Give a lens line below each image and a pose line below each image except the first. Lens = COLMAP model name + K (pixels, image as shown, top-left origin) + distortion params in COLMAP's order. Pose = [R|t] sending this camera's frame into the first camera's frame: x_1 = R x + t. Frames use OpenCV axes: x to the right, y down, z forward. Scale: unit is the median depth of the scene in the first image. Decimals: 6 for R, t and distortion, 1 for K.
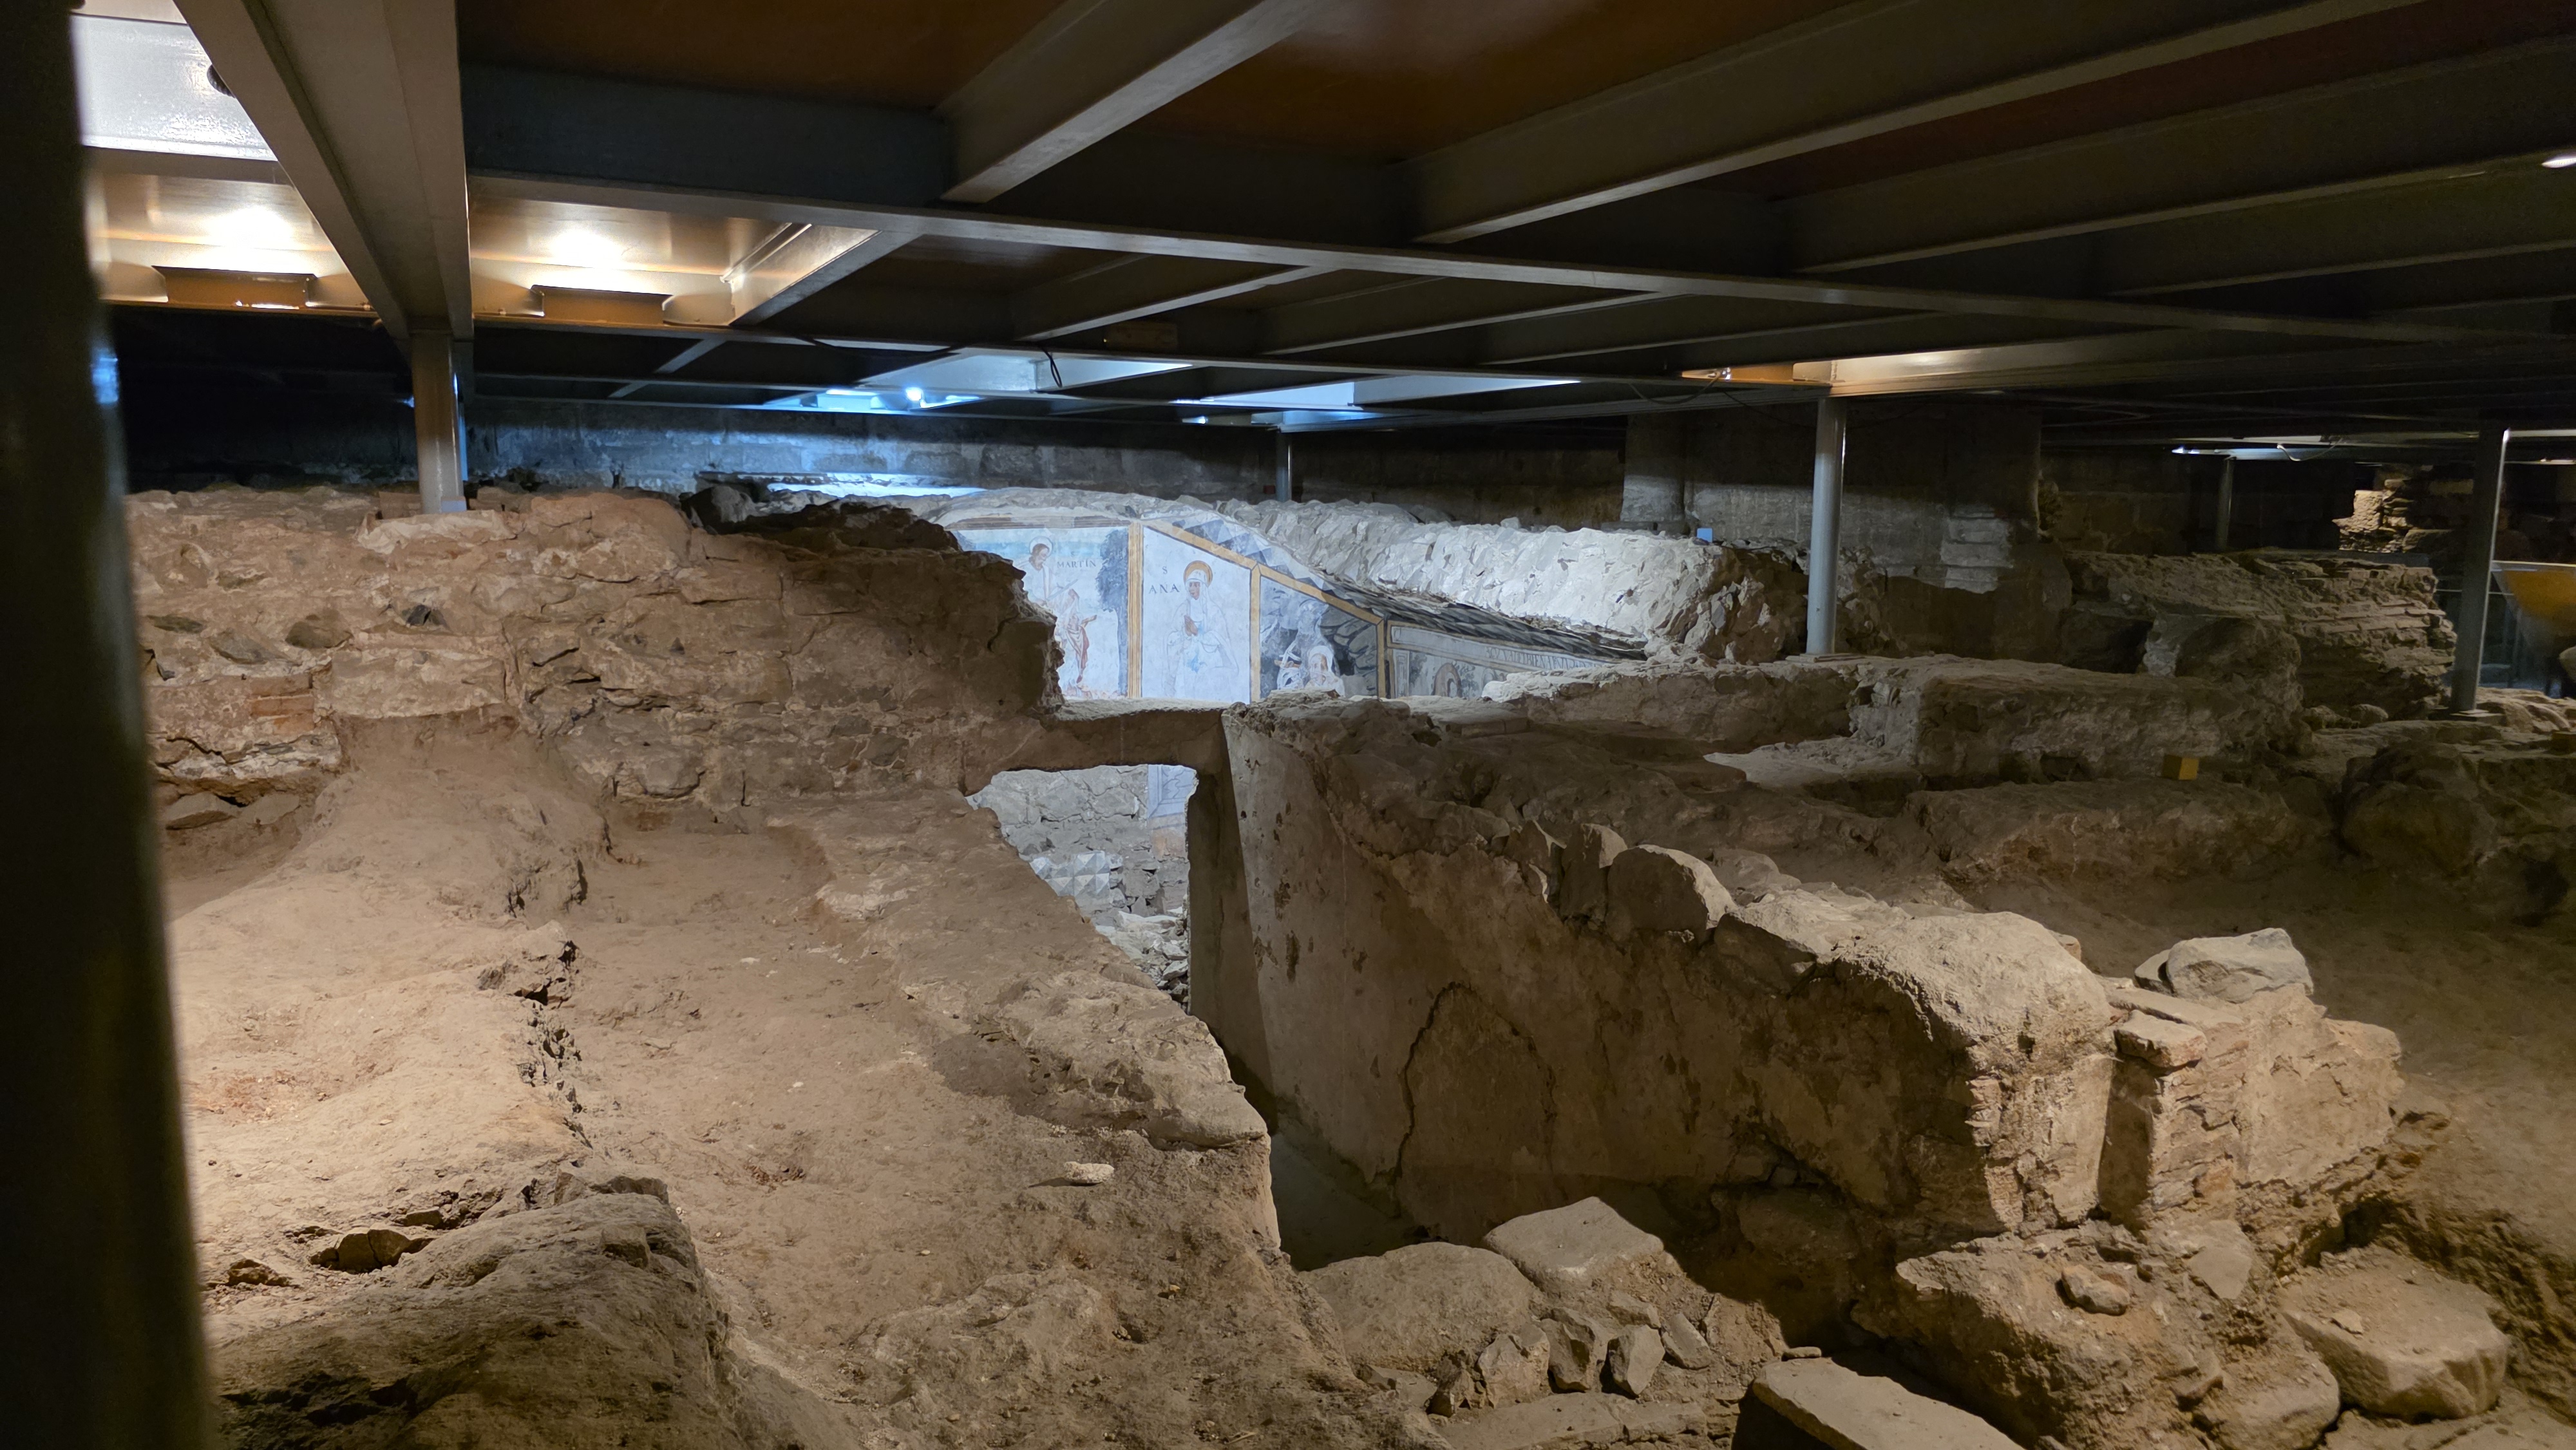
lens RADIAL K [[1718.1, 0, 1296.1], [0, 1718.1, 774.2], [0, 0, 1]] dist [0.055432, -0.038855]
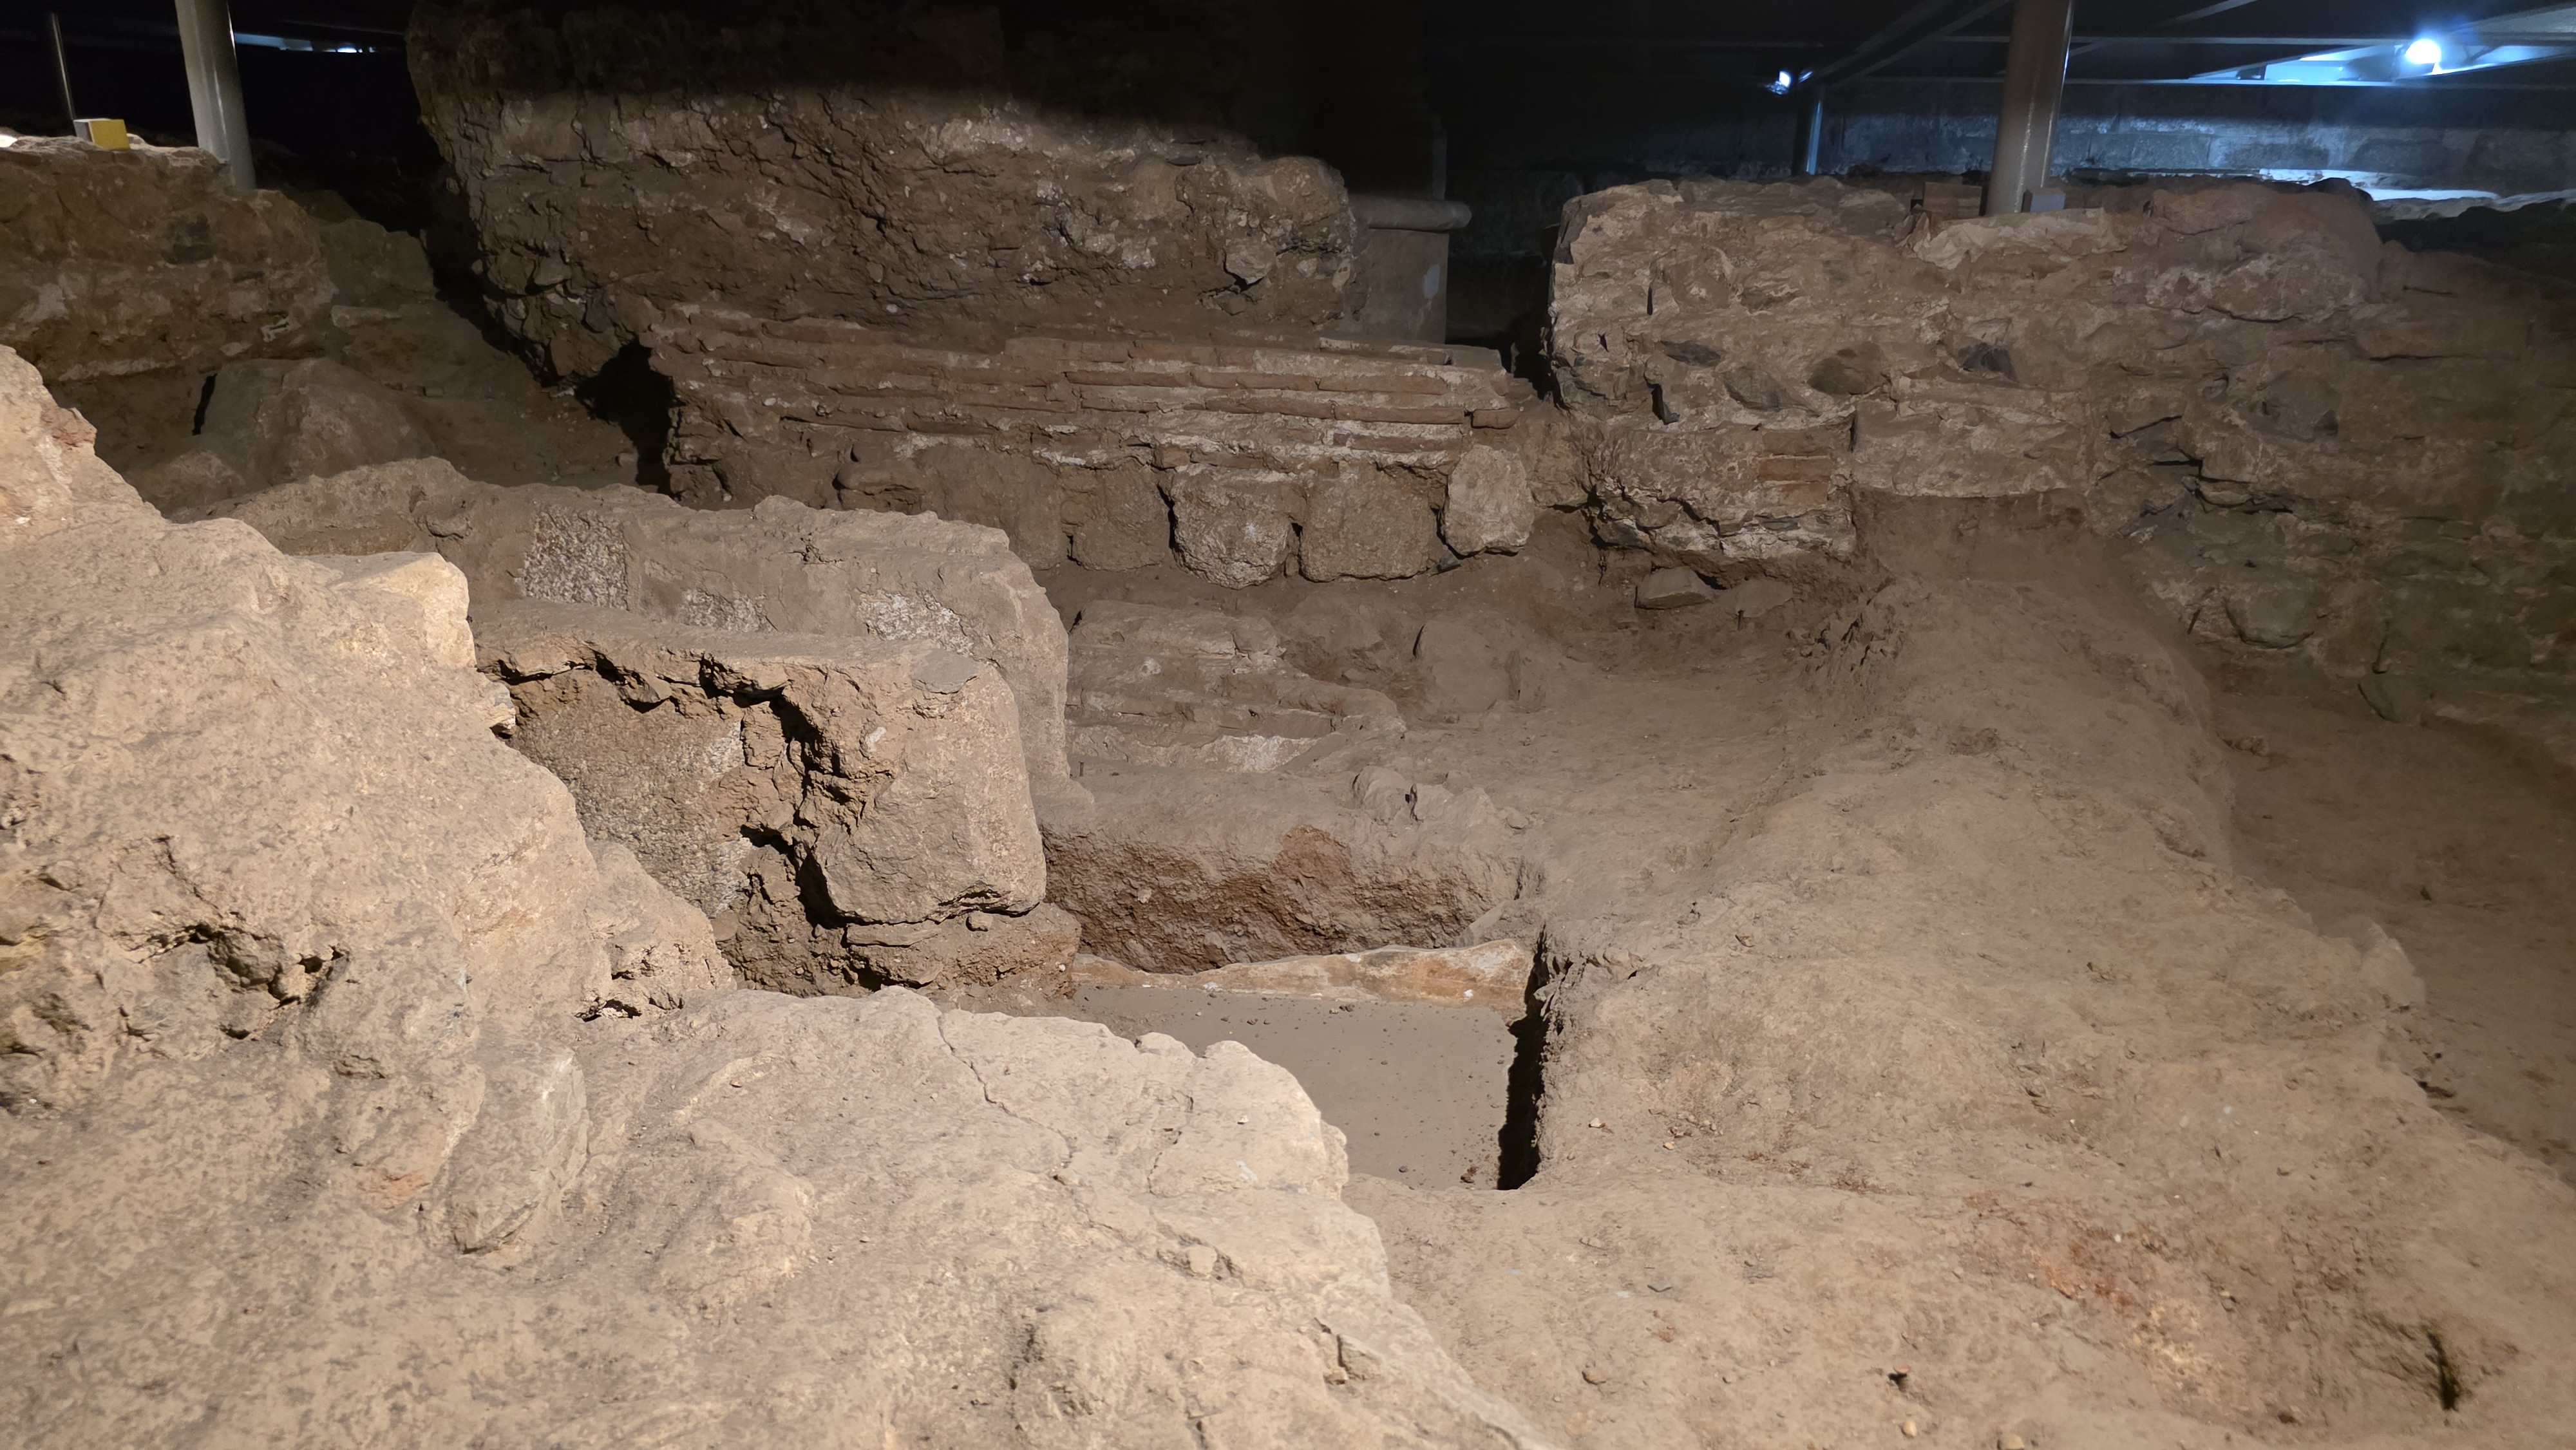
lens RADIAL K [[1718.1, 0, 1310.6], [0, 1718.1, 707.7], [0, 0, 1]] dist [0.055432, -0.038855]
pose [[0.820143, 0.177629, -0.543887, -0.308970], [-0.110383, 0.981852, 0.154216, -0.028142], [0.561410, -0.066444, 0.824866, 0.233977]]
